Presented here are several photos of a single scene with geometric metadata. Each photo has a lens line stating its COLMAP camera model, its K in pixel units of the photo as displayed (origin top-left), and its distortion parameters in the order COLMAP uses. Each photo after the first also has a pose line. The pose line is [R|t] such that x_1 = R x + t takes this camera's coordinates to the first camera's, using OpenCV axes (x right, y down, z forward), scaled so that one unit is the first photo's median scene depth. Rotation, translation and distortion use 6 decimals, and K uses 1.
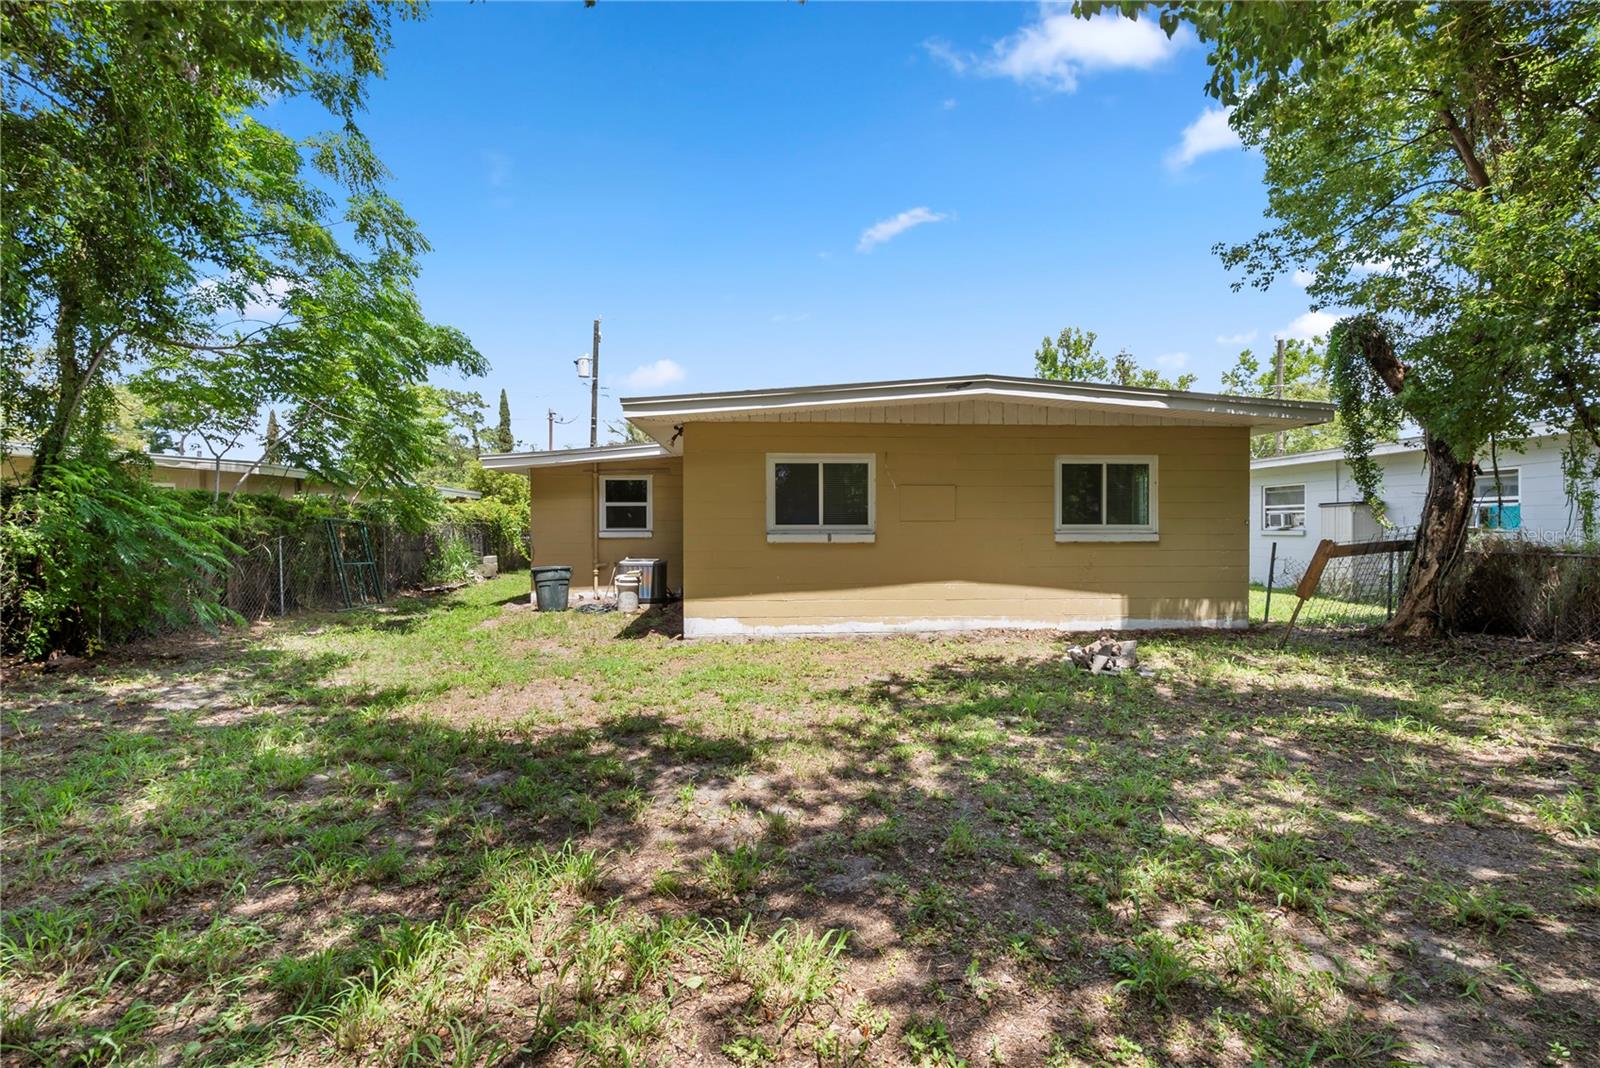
lens RADIAL K [[731.0, 0, 809.9], [0, 731.0, 535.1], [0, 0, 1]] dist [-0.005668, 0.001086]
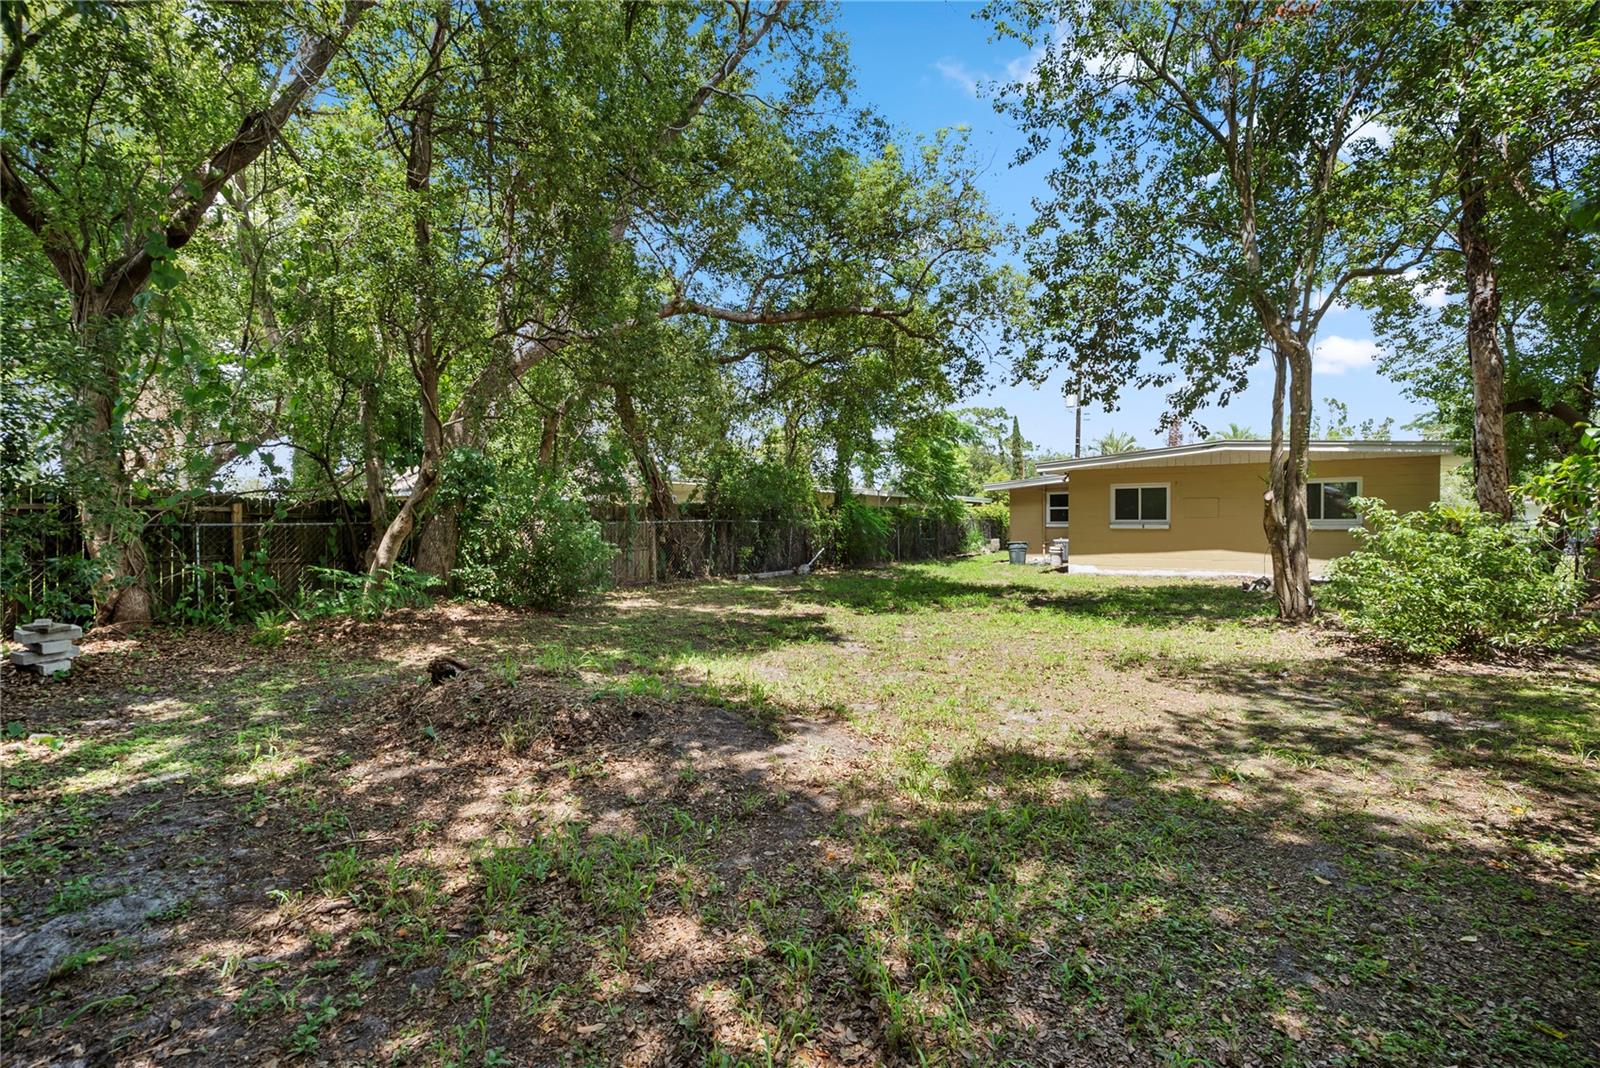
lens RADIAL K [[731.0, 0, 803.1], [0, 731.0, 530.4], [0, 0, 1]] dist [-0.005668, 0.001086]
pose [[0.764943, 0.008028, -0.644048, 0.498974], [-0.007667, 0.999965, 0.003358, 0.012805], [0.644052, 0.002369, 0.764978, -0.914724]]
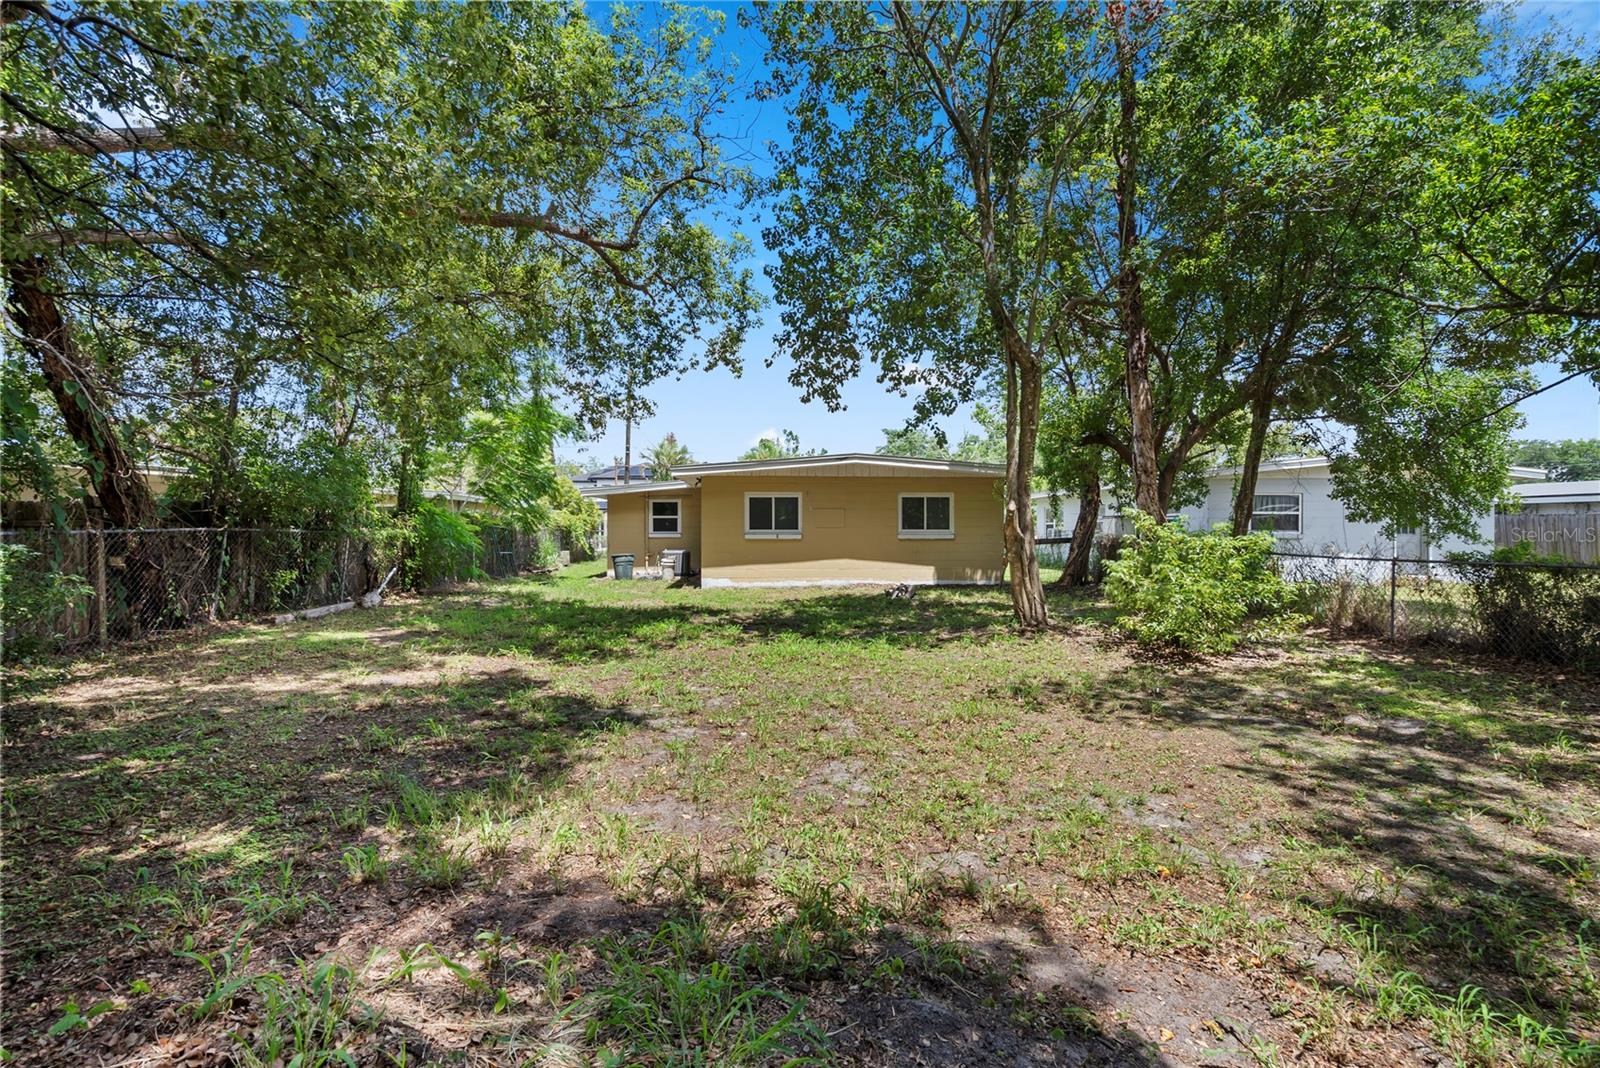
lens RADIAL K [[731.0, 0, 804.4], [0, 731.0, 537.5], [0, 0, 1]] dist [-0.005668, 0.001086]
pose [[0.999735, 0.001201, -0.022968, 0.119958], [-0.001275, 0.999994, -0.003215, 0.010888], [0.022964, 0.003243, 0.999731, -0.774207]]
